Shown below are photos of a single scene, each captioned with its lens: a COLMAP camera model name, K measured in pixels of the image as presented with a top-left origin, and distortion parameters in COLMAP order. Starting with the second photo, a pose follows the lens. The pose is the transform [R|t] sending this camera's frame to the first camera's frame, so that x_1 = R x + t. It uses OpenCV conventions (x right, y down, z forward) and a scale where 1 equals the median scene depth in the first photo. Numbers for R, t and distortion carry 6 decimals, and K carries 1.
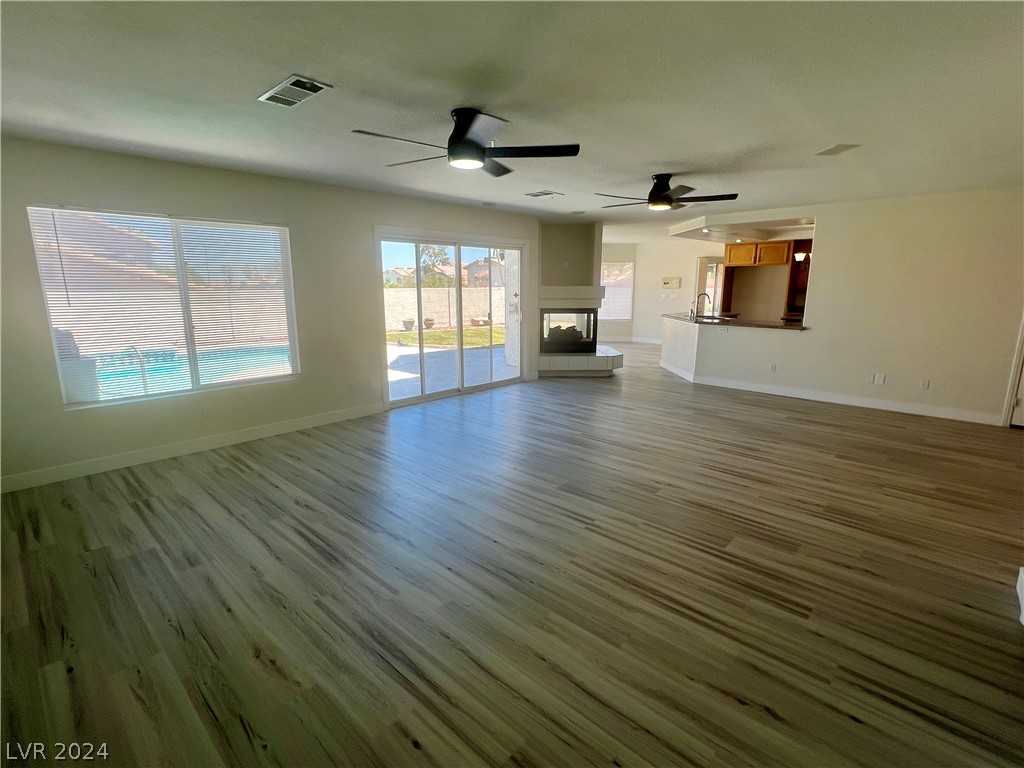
lens RADIAL K [[493.6, 0, 513.8], [0, 493.6, 385.3], [0, 0, 1]] dist [-0.000222, 0.000502]
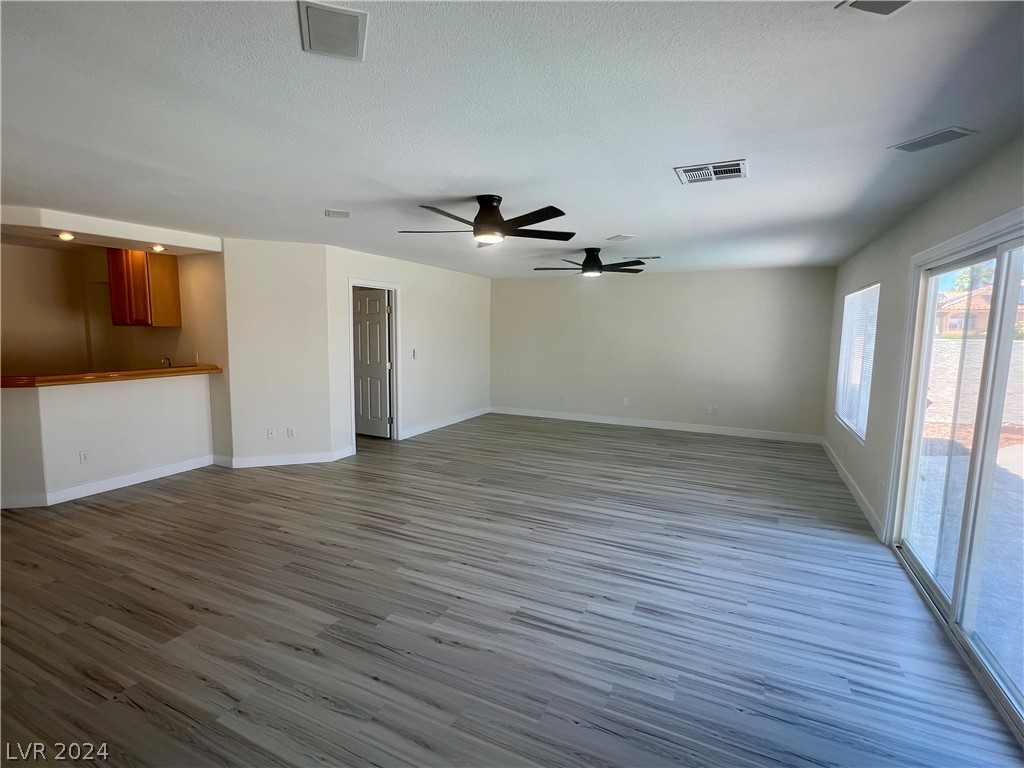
lens RADIAL K [[493.6, 0, 513.8], [0, 493.6, 385.3], [0, 0, 1]] dist [-0.000222, 0.000502]
pose [[-0.953174, 0.019140, -0.301818, 0.550217], [-0.077902, 0.948778, 0.306190, -0.426469], [0.292218, 0.315365, -0.902859, 1.964534]]
